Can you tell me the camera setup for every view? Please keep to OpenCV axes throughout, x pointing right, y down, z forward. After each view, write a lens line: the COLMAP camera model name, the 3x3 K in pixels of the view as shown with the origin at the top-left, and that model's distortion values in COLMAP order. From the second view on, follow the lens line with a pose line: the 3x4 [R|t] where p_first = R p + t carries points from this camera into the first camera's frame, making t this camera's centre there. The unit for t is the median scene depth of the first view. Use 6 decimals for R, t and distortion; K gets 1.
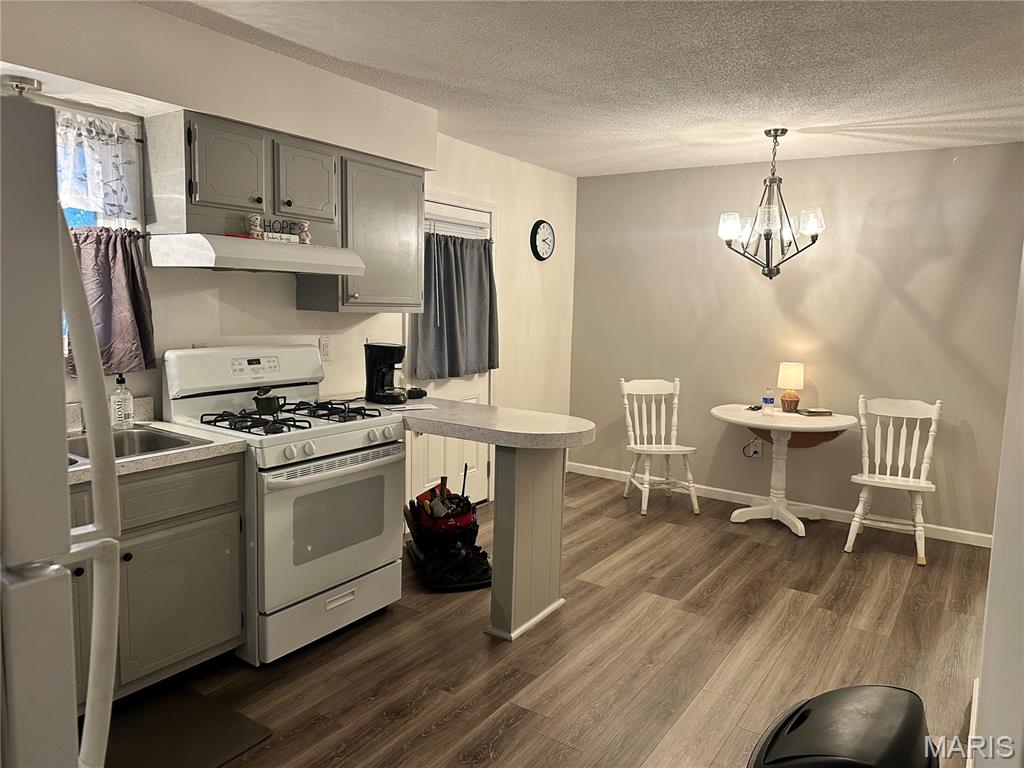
lens RADIAL K [[714.1, 0, 517.8], [0, 714.1, 380.0], [0, 0, 1]] dist [0.106404, -0.151993]
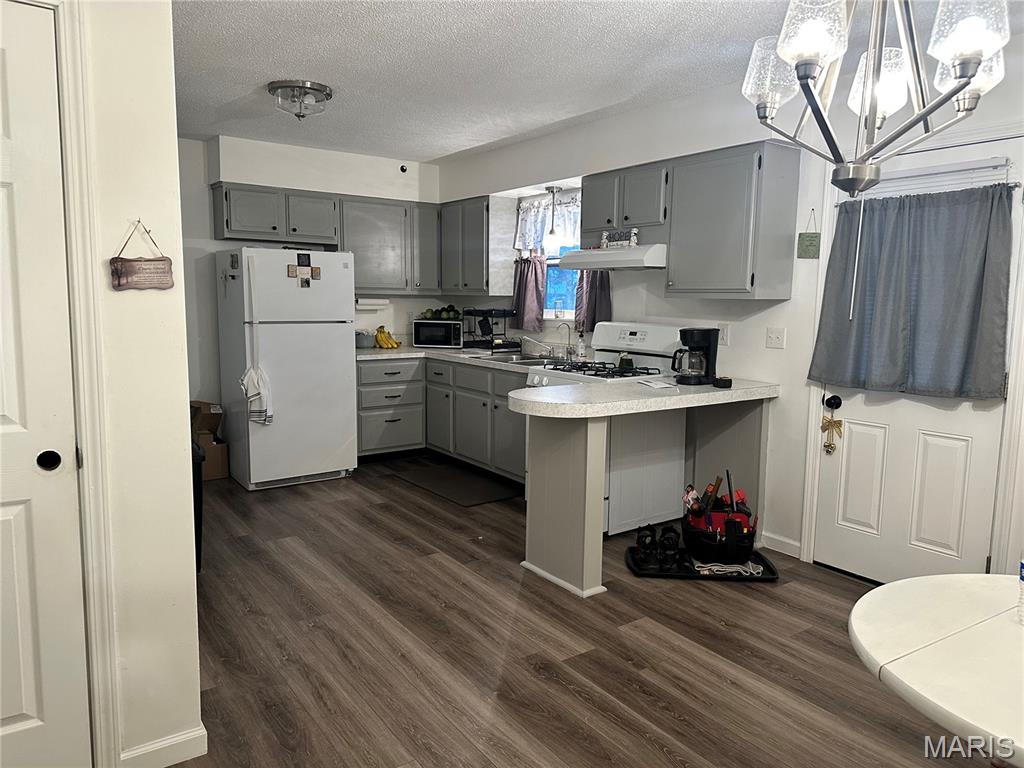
lens RADIAL K [[714.1, 0, 517.8], [0, 714.1, 380.0], [0, 0, 1]] dist [0.106404, -0.151993]
pose [[-0.359531, 0.076940, -0.929956, 1.048142], [-0.133500, 0.982102, 0.132867, -0.094010], [0.923534, 0.171919, -0.342825, 1.316512]]
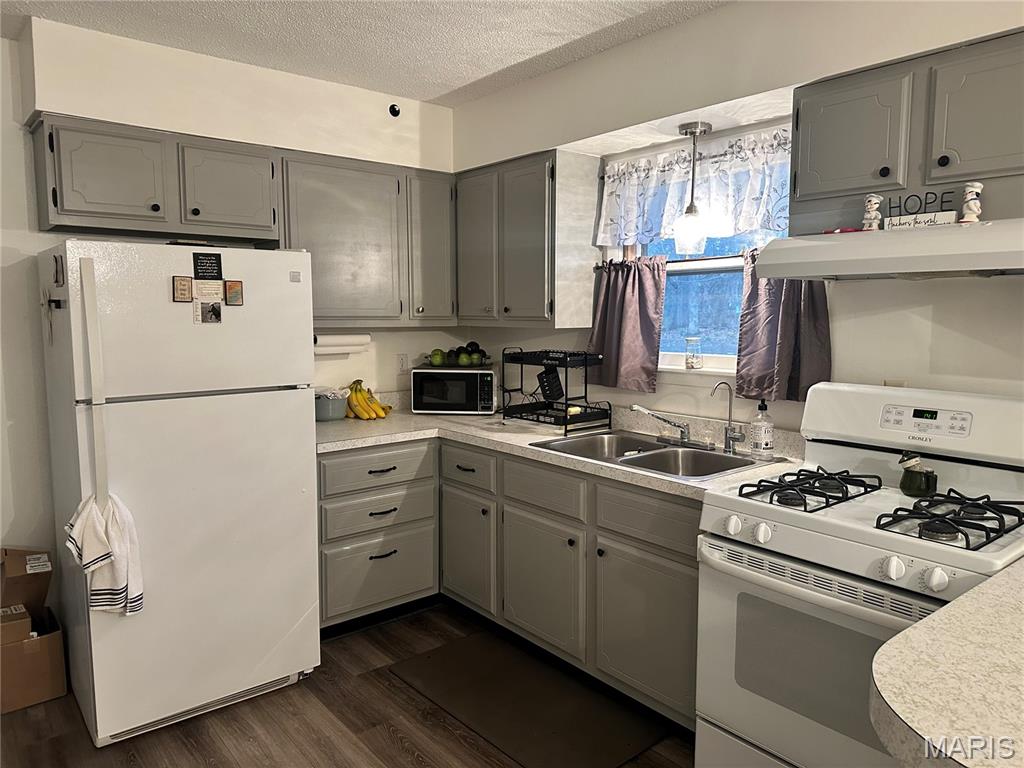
lens RADIAL K [[714.1, 0, 517.8], [0, 714.1, 380.0], [0, 0, 1]] dist [0.106404, -0.151993]
pose [[-0.292503, 0.063796, -0.954134, 0.380168], [-0.122842, 0.986998, 0.103653, -0.080590], [0.948342, 0.147527, -0.280863, 0.848455]]
